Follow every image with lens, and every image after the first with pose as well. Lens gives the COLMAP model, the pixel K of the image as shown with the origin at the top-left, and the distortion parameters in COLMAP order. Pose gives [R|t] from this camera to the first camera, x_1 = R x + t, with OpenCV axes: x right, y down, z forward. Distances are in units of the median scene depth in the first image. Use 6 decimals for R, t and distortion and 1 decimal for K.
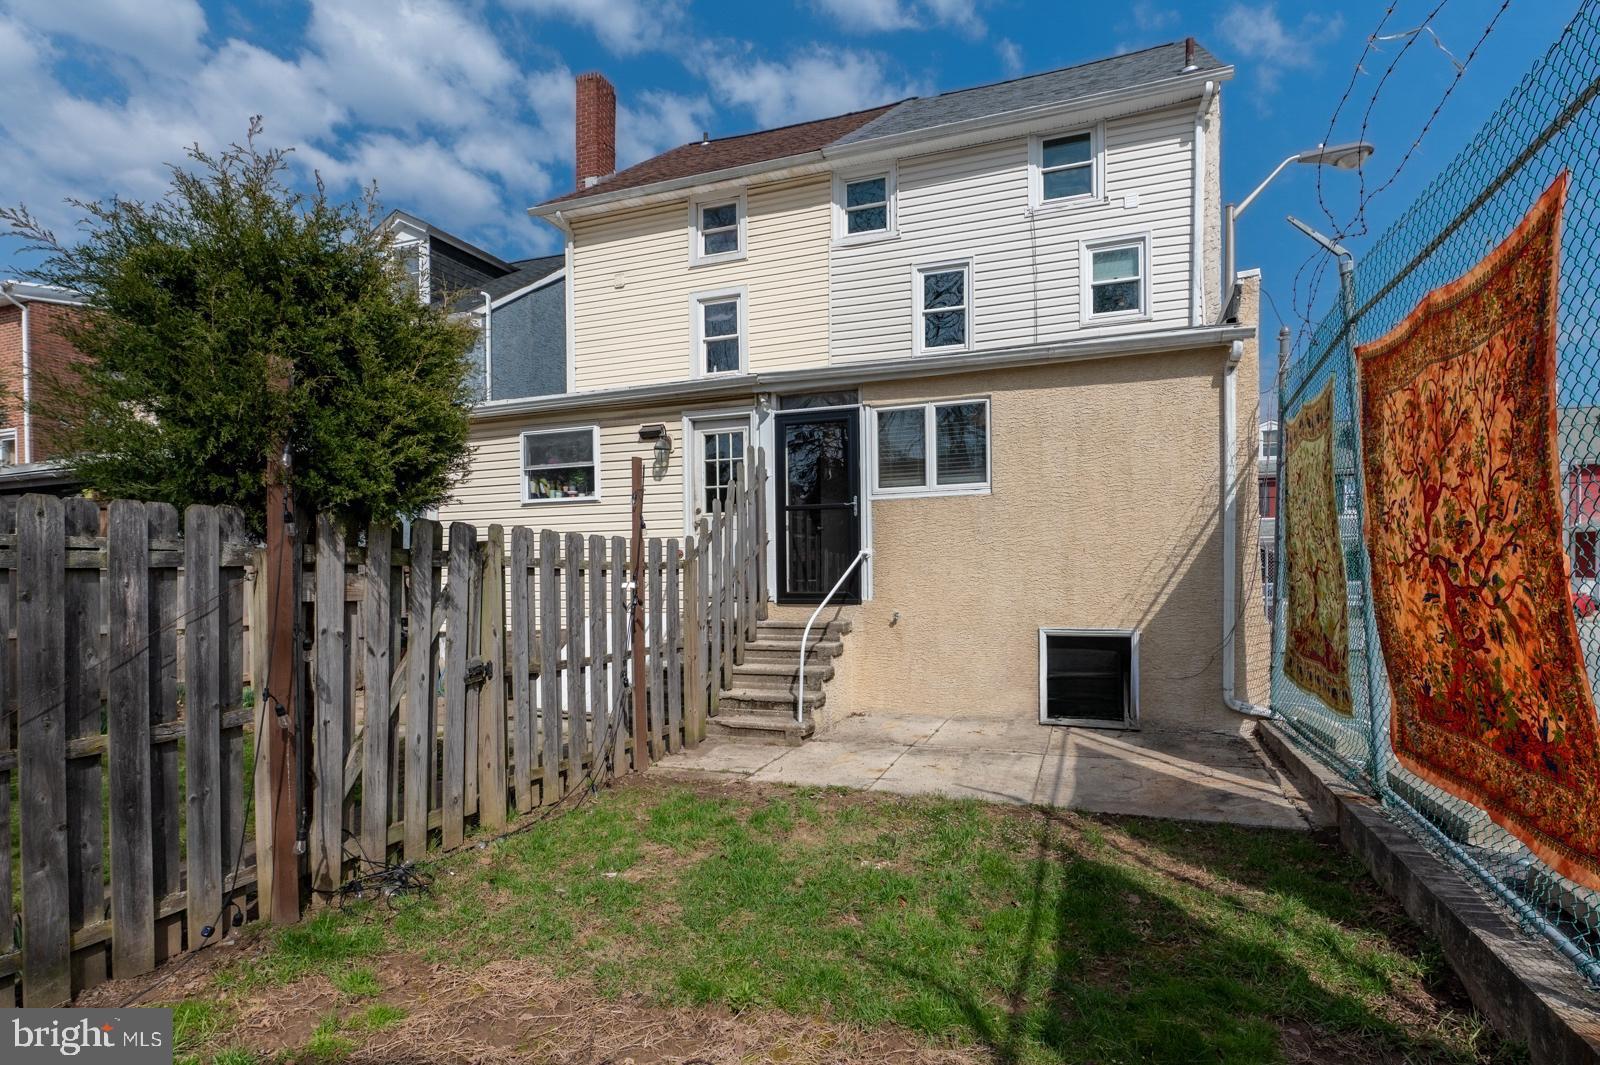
lens RADIAL K [[838.2, 0, 805.4], [0, 838.2, 592.6], [0, 0, 1]] dist [0.000184, -0.000744]
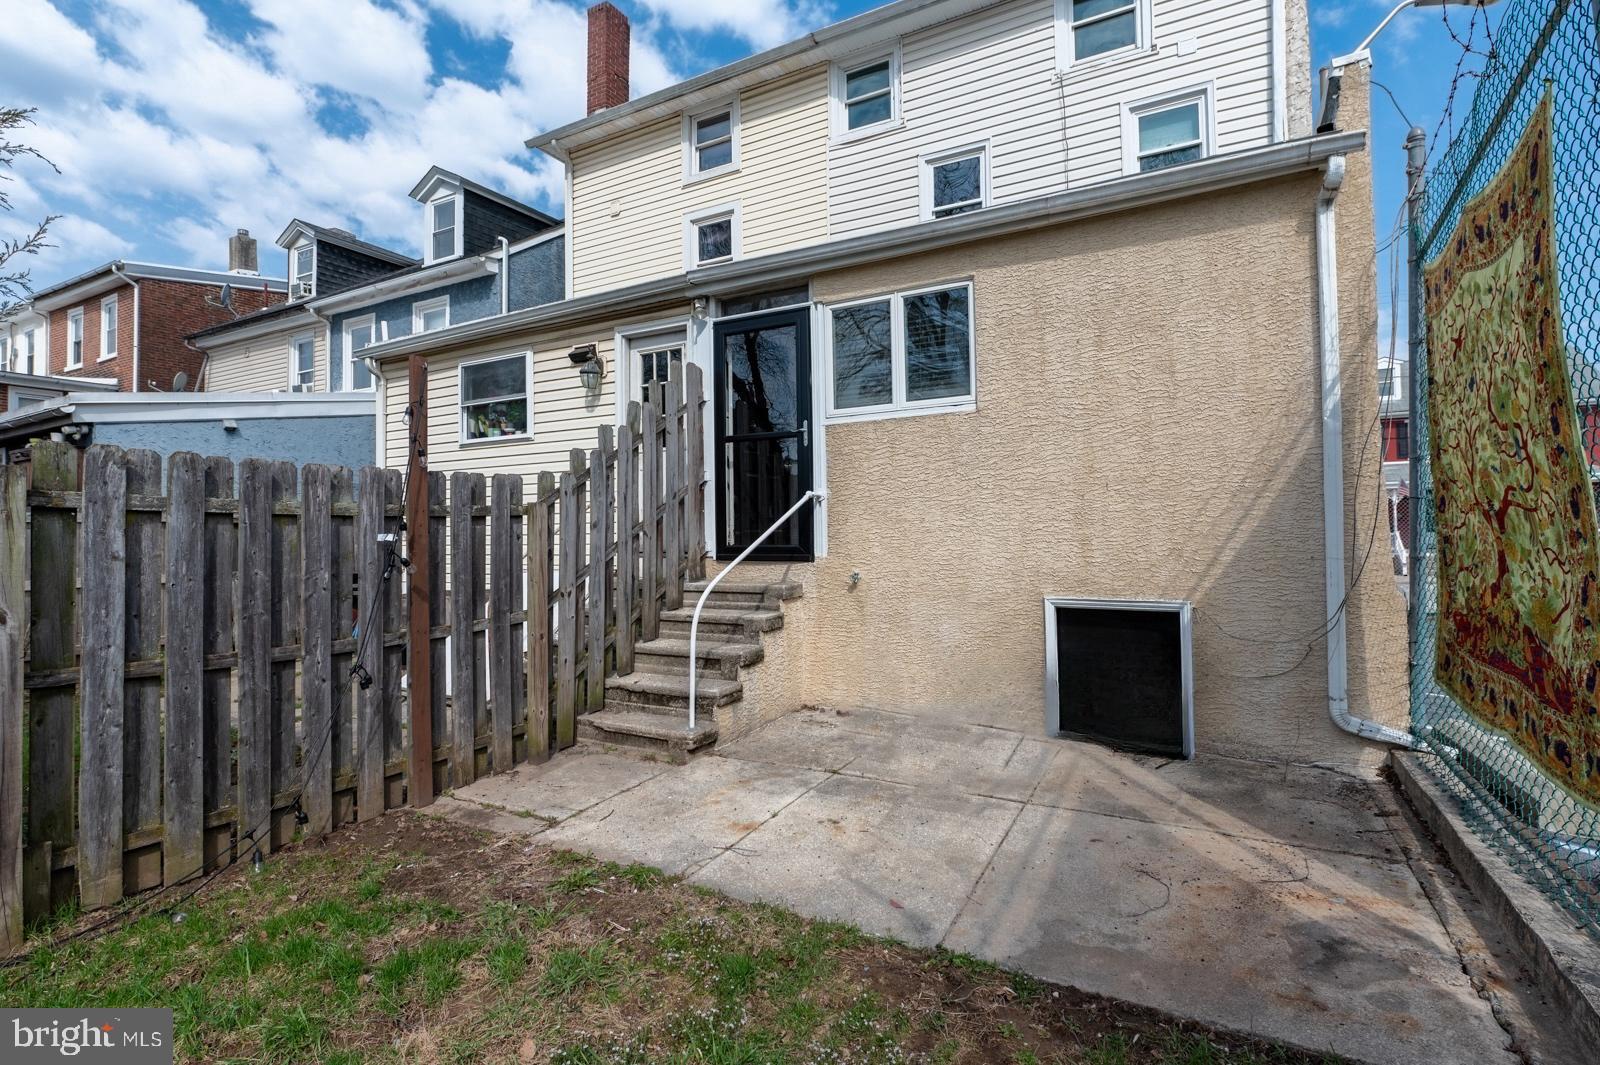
lens RADIAL K [[774.6, 0, 806.5], [0, 774.6, 511.1], [0, 0, 1]] dist [-0.000318, -0.002556]
pose [[0.990553, -0.007378, -0.136932, 0.165840], [0.001649, 0.999120, -0.041907, -0.002744], [0.137121, 0.041285, 0.989694, 0.317099]]
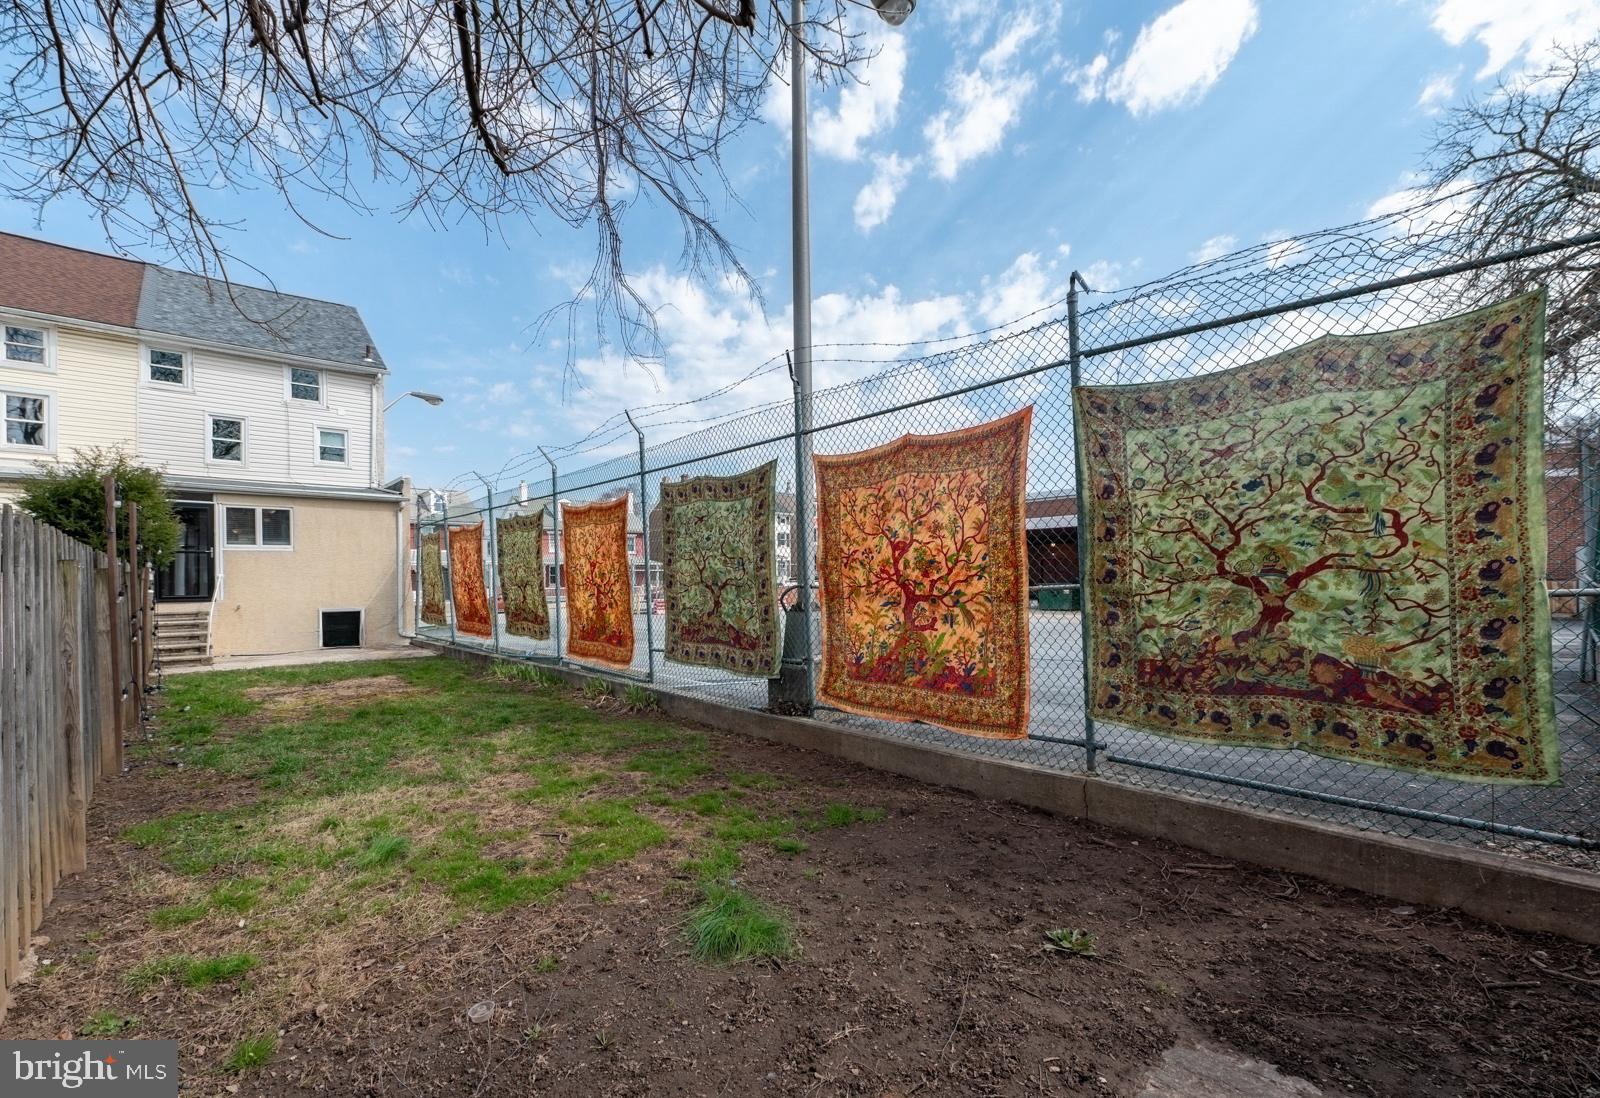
lens RADIAL K [[669.7, 0, 765.9], [0, 669.7, 576.0], [0, 0, 1]] dist [0.001126, -0.000219]
pose [[0.490335, 0.010408, 0.871472, -0.720893], [0.022474, 0.999445, -0.024581, 0.022853], [-0.871244, 0.031639, 0.489829, -0.981824]]
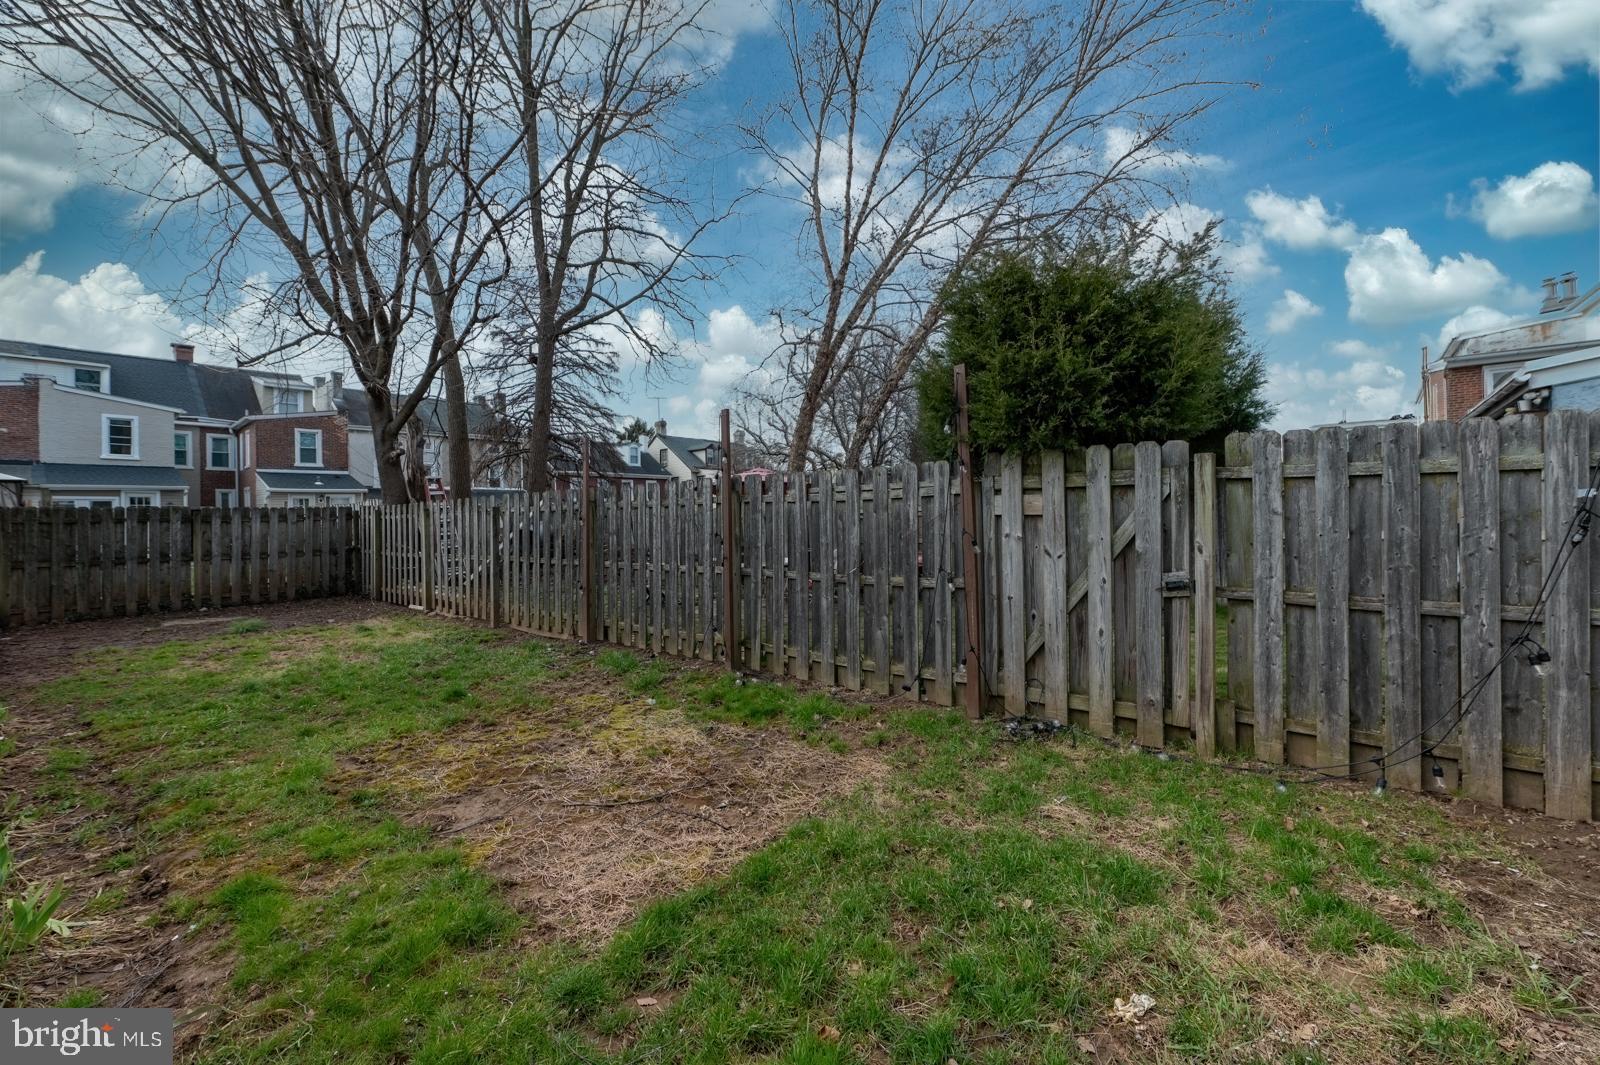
lens RADIAL K [[642.2, 0, 799.3], [0, 642.2, 516.9], [0, 0, 1]] dist [0.001808, 0.000682]
pose [[-0.318718, 0.017594, -0.947686, 0.283321], [0.007359, 0.999844, 0.016087, -0.002832], [0.947821, -0.001847, -0.318798, 0.481382]]
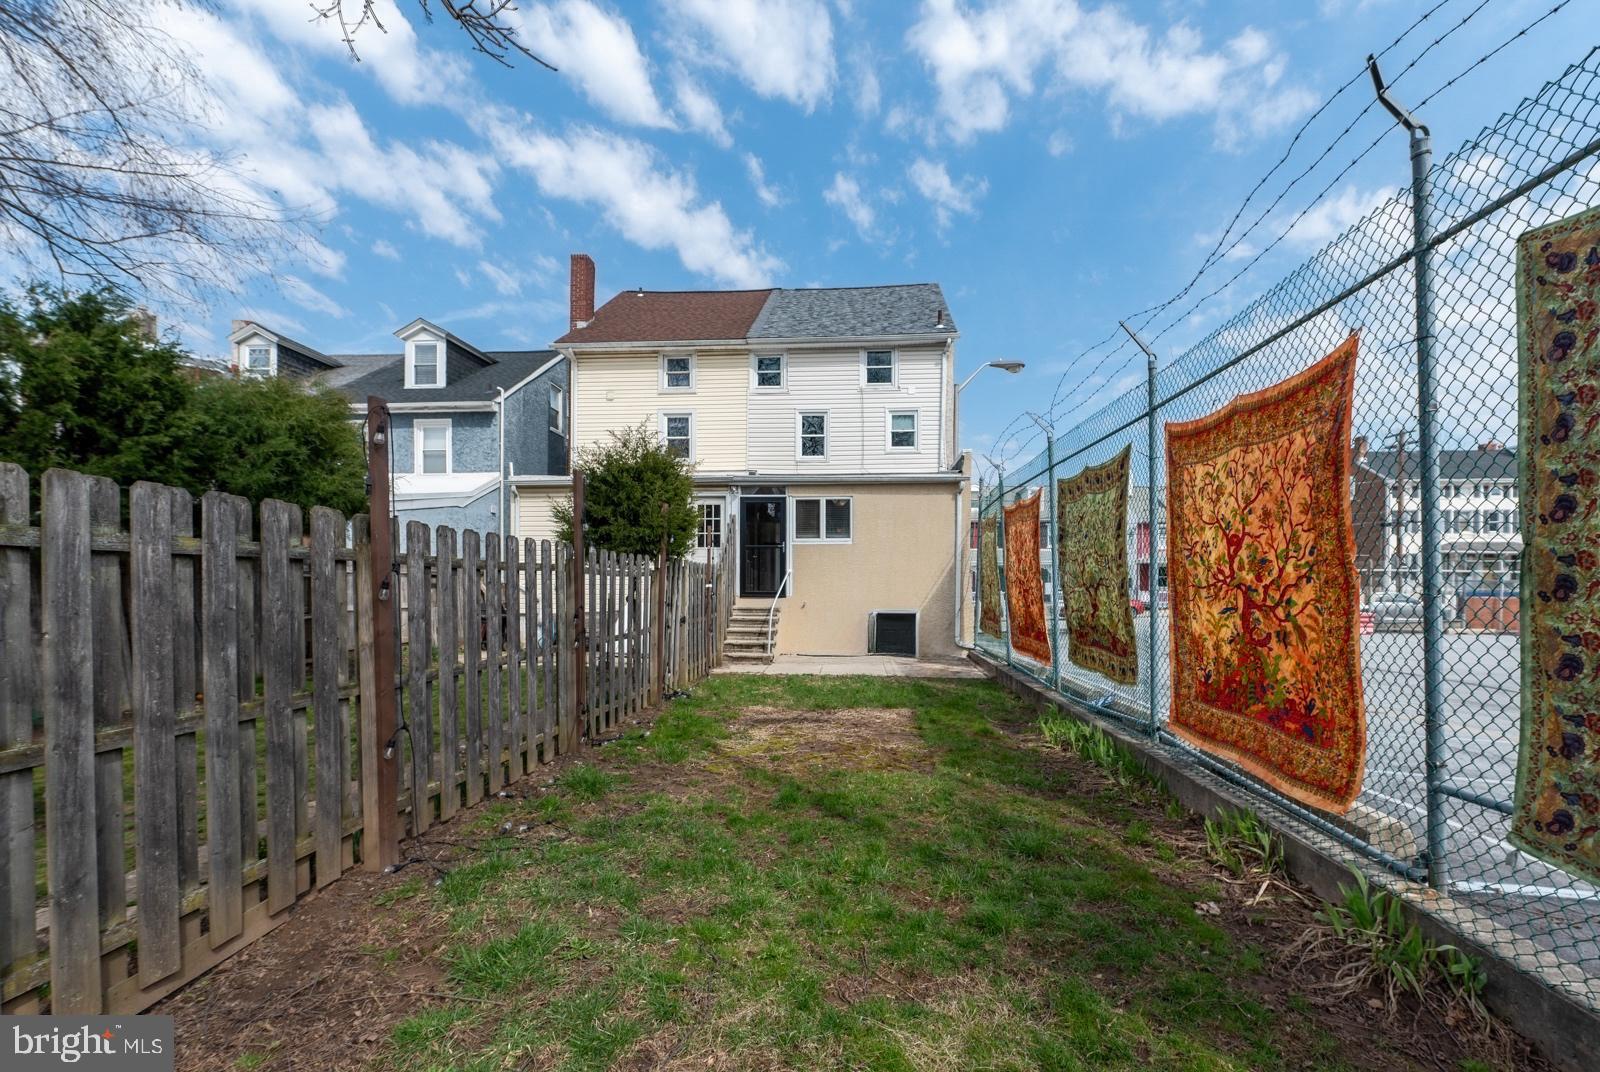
lens RADIAL K [[688.4, 0, 817.3], [0, 688.4, 595.3], [0, 0, 1]] dist [0.001133, -0.000268]
pose [[0.960456, 0.010833, 0.278221, -0.323913], [-0.009990, 0.999940, -0.004448, 0.015270], [-0.278252, 0.001493, 0.960507, -0.584148]]
